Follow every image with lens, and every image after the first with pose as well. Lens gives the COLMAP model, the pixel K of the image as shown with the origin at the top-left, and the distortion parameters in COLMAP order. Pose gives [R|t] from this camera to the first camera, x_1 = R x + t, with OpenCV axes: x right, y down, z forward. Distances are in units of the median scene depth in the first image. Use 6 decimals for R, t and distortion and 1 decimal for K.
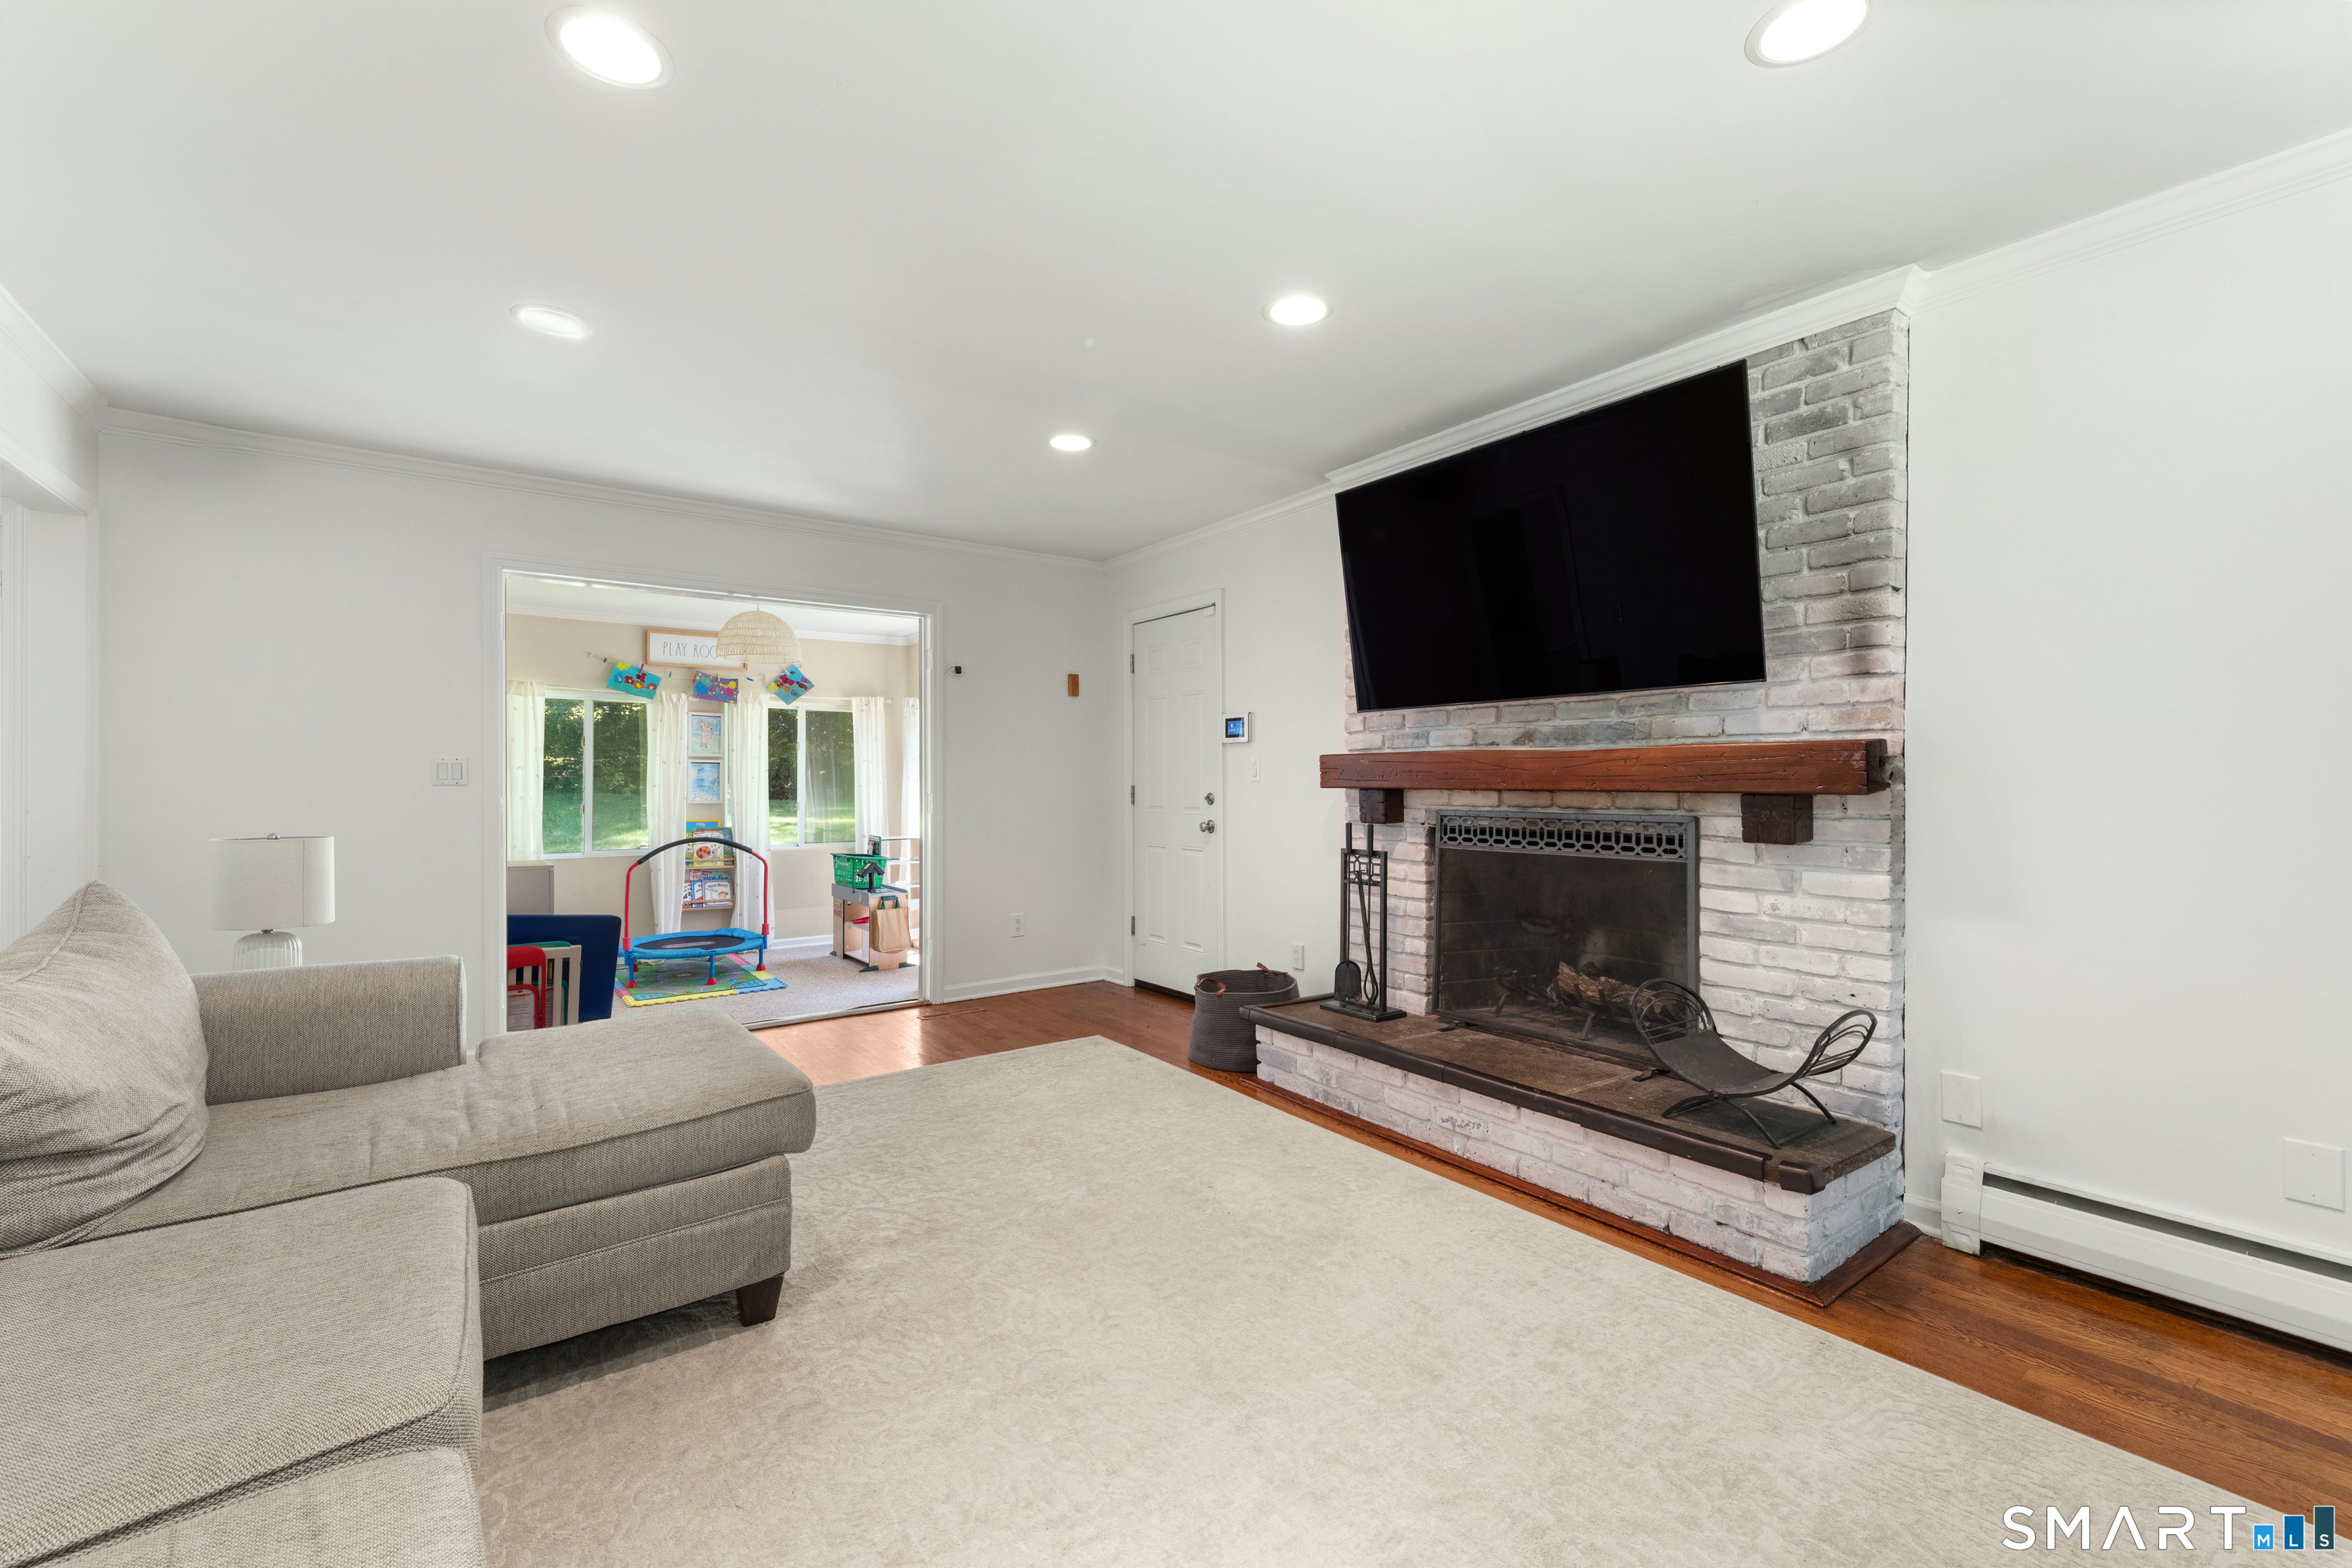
lens RADIAL K [[958.8, 0, 1180.9], [0, 958.8, 786.6], [0, 0, 1]] dist [-0.000713, -0.000158]
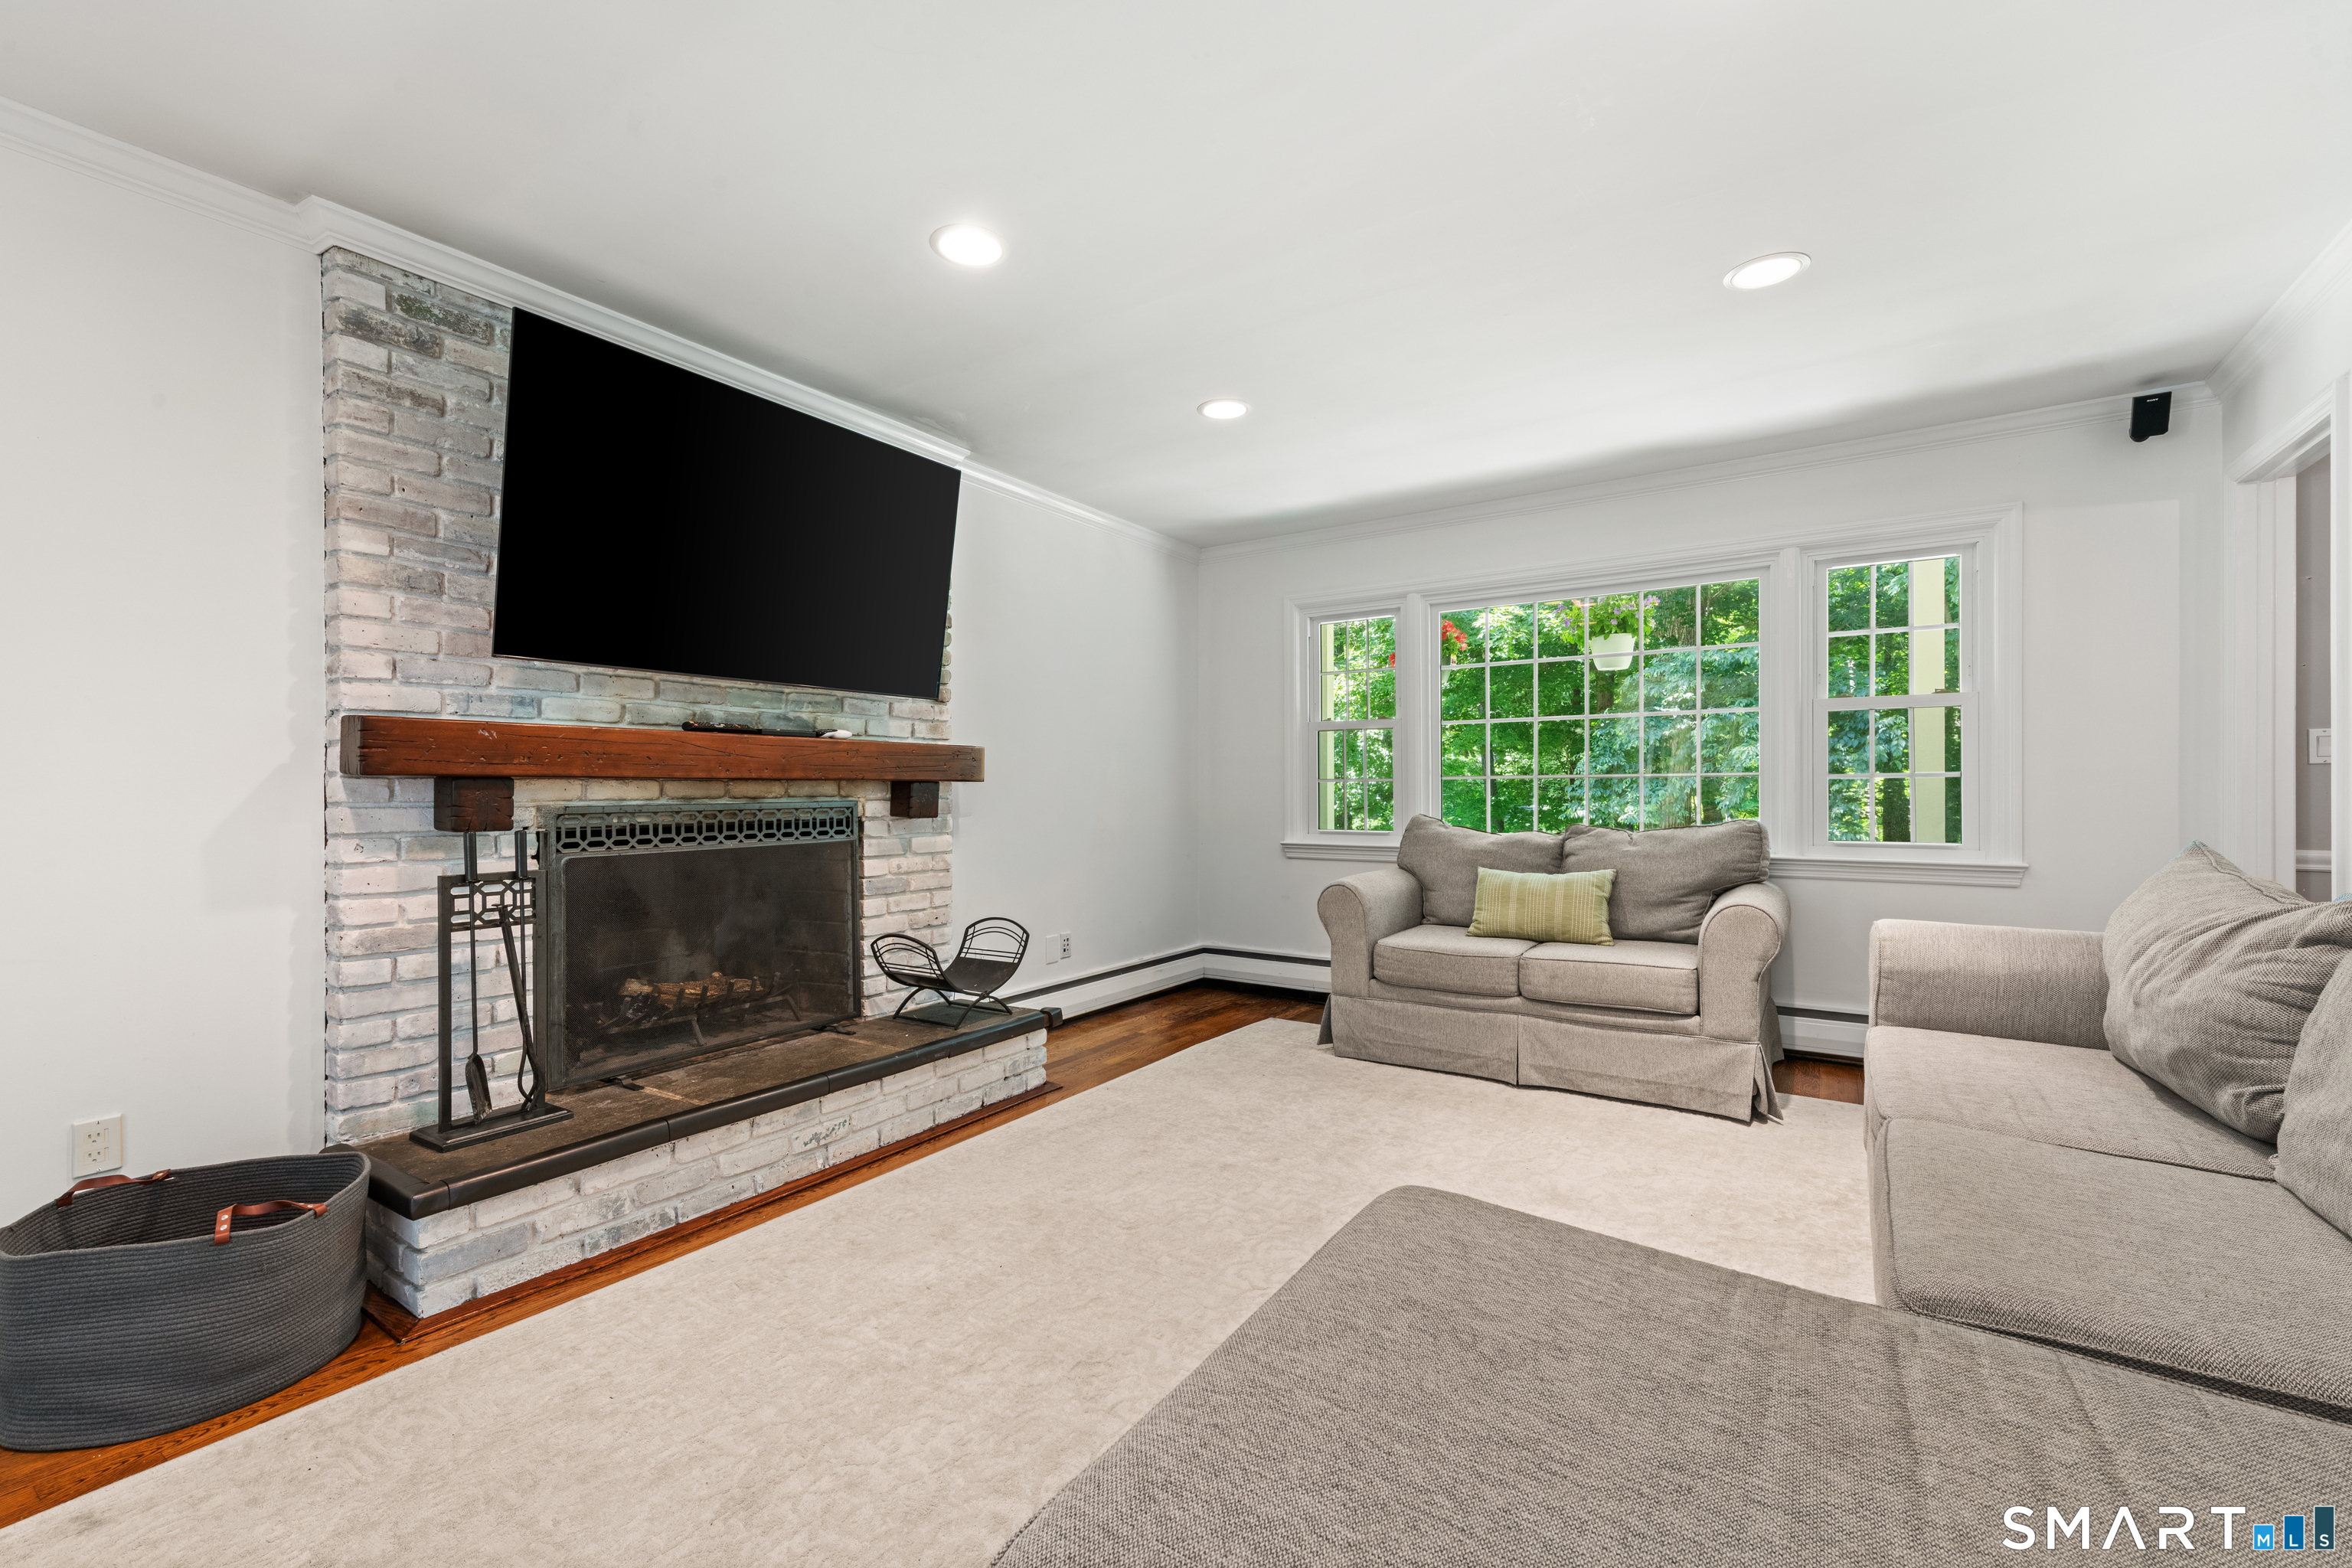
lens RADIAL K [[958.8, 0, 1176.3], [0, 958.8, 780.6], [0, 0, 1]] dist [-0.000713, -0.000158]
pose [[-0.327704, 0.004134, 0.944771, -0.817324], [0.003405, 0.999989, -0.003195, 0.011822], [-0.944774, 0.002170, -0.327715, 1.134163]]
